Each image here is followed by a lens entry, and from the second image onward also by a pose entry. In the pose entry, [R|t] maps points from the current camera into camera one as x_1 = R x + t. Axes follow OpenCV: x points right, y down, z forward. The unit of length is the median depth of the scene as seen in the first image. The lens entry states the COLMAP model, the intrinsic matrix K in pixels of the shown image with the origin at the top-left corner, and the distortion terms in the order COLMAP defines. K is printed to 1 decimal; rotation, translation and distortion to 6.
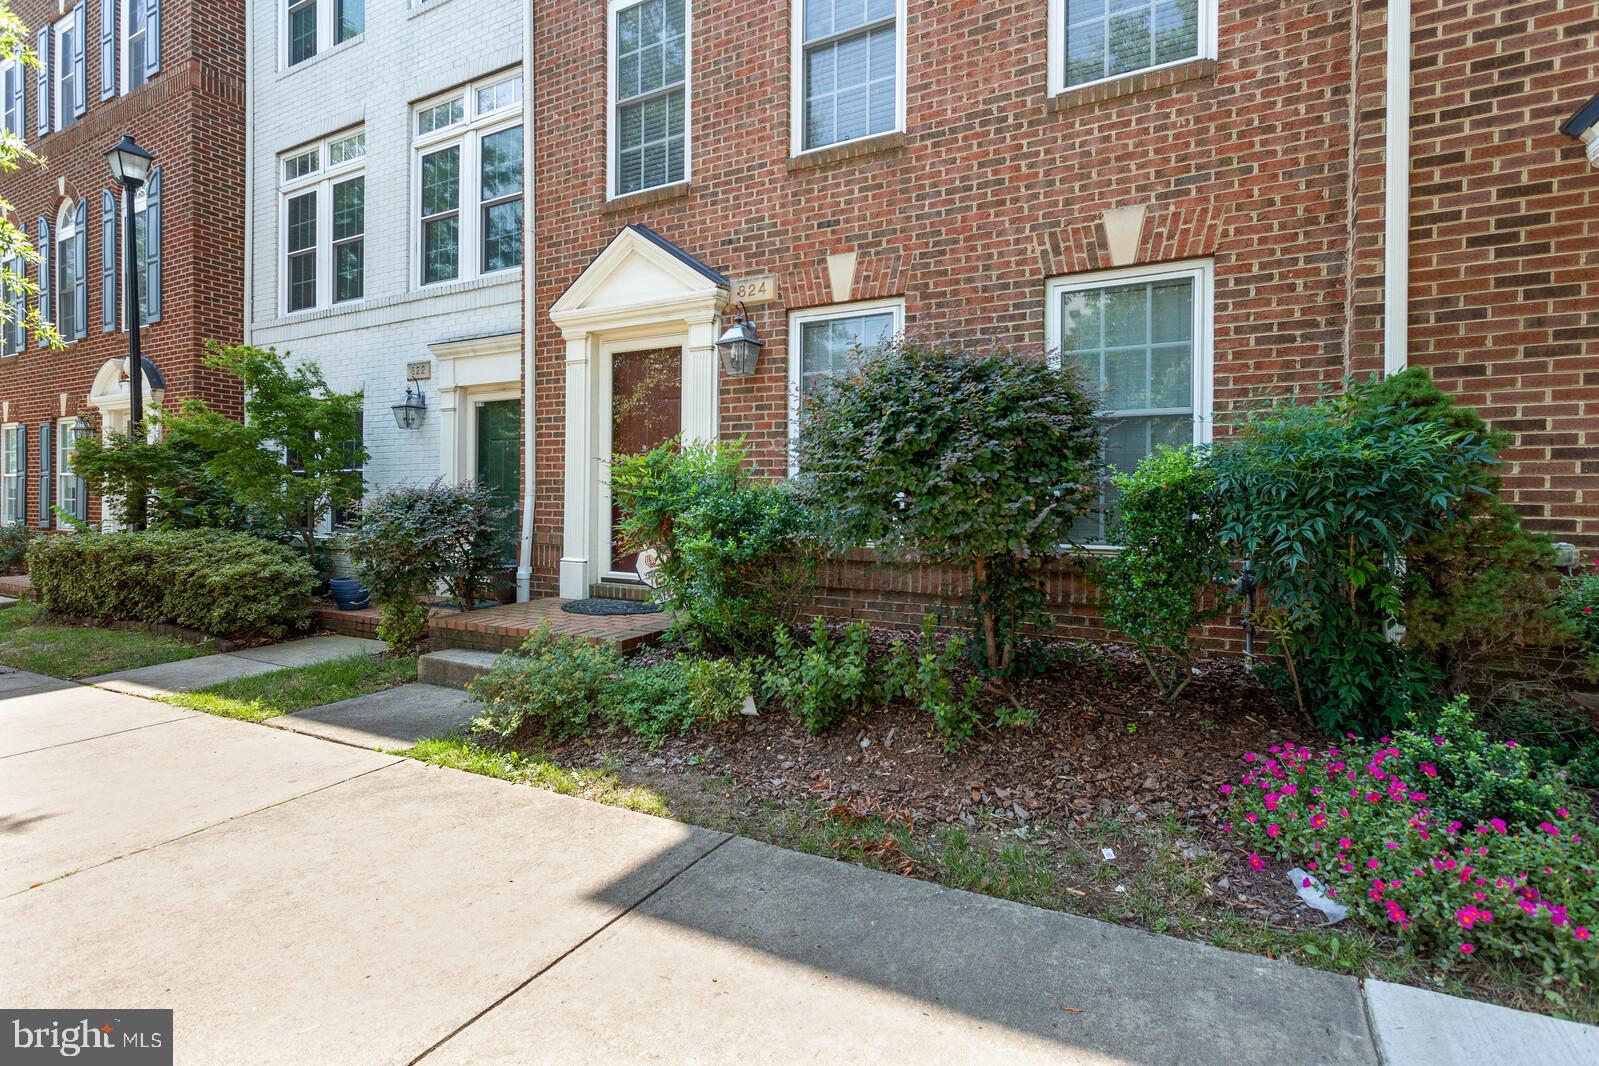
lens RADIAL K [[773.4, 0, 805.8], [0, 773.4, 512.2], [0, 0, 1]] dist [0.002086, 0.000628]
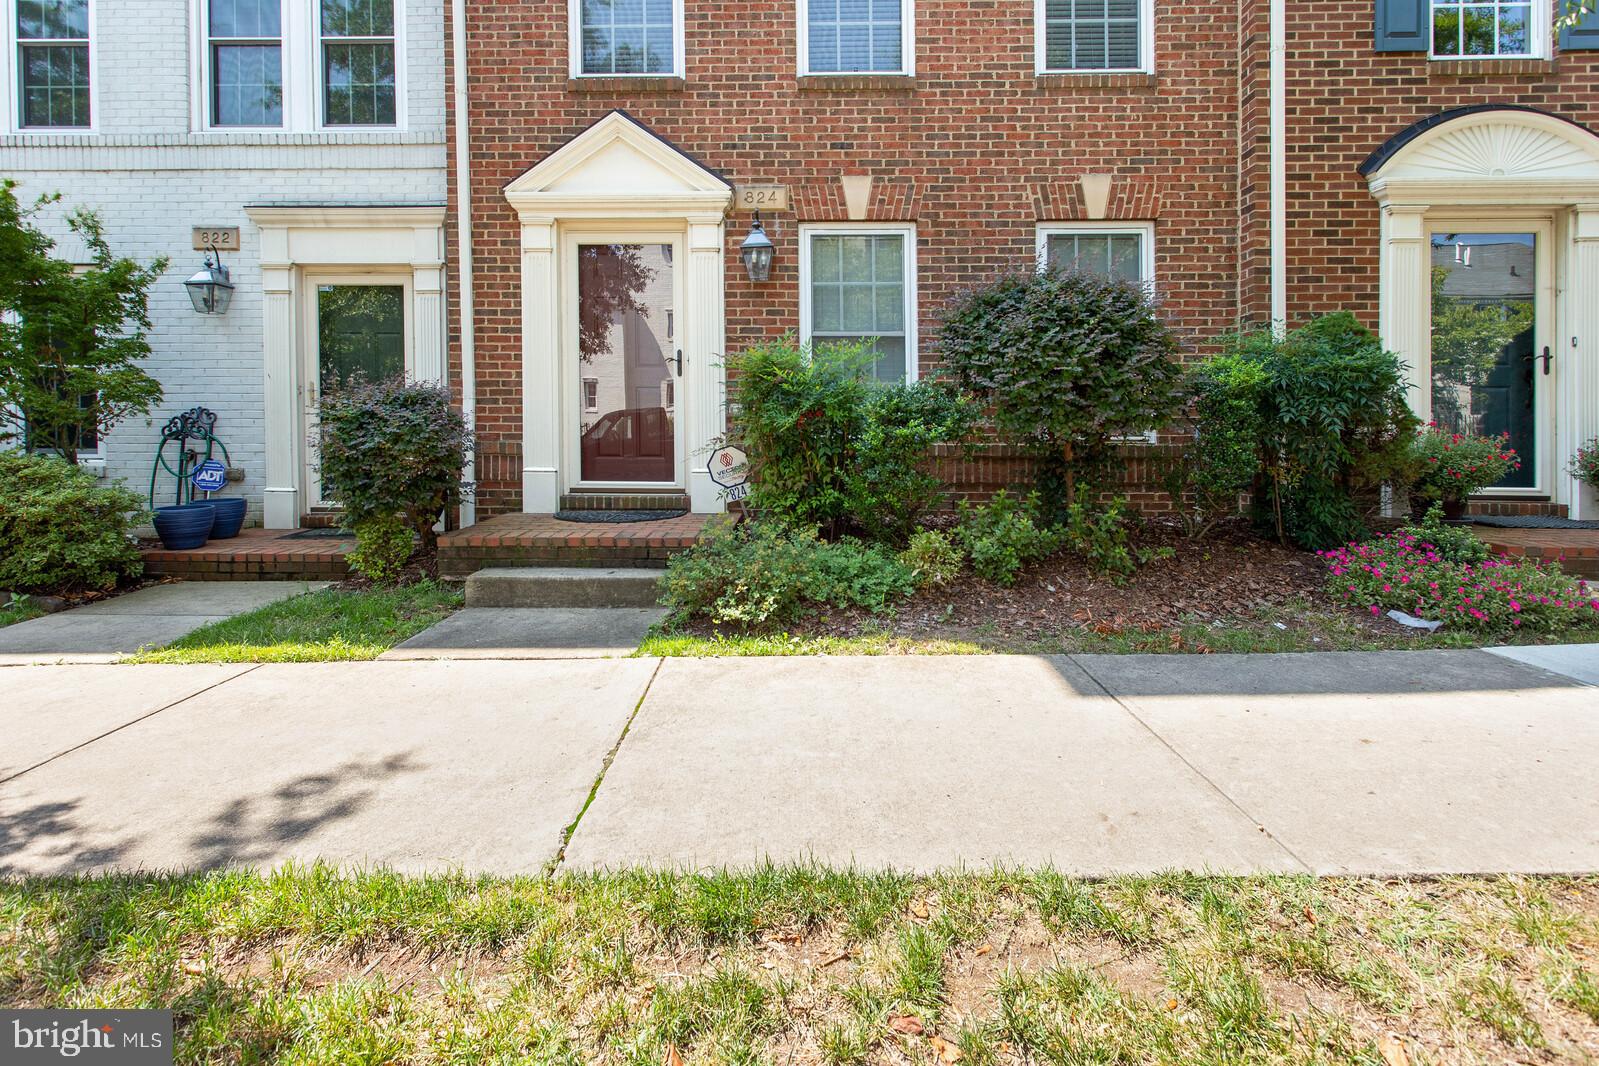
lens RADIAL K [[784.7, 0, 872.9], [0, 784.7, 436.2], [0, 0, 1]] dist [0.003400, 0.000272]
pose [[0.884820, -0.013263, 0.465743, -0.483702], [0.012644, 0.999910, 0.004452, 0.029509], [-0.465761, 0.001950, 0.884909, 0.014023]]
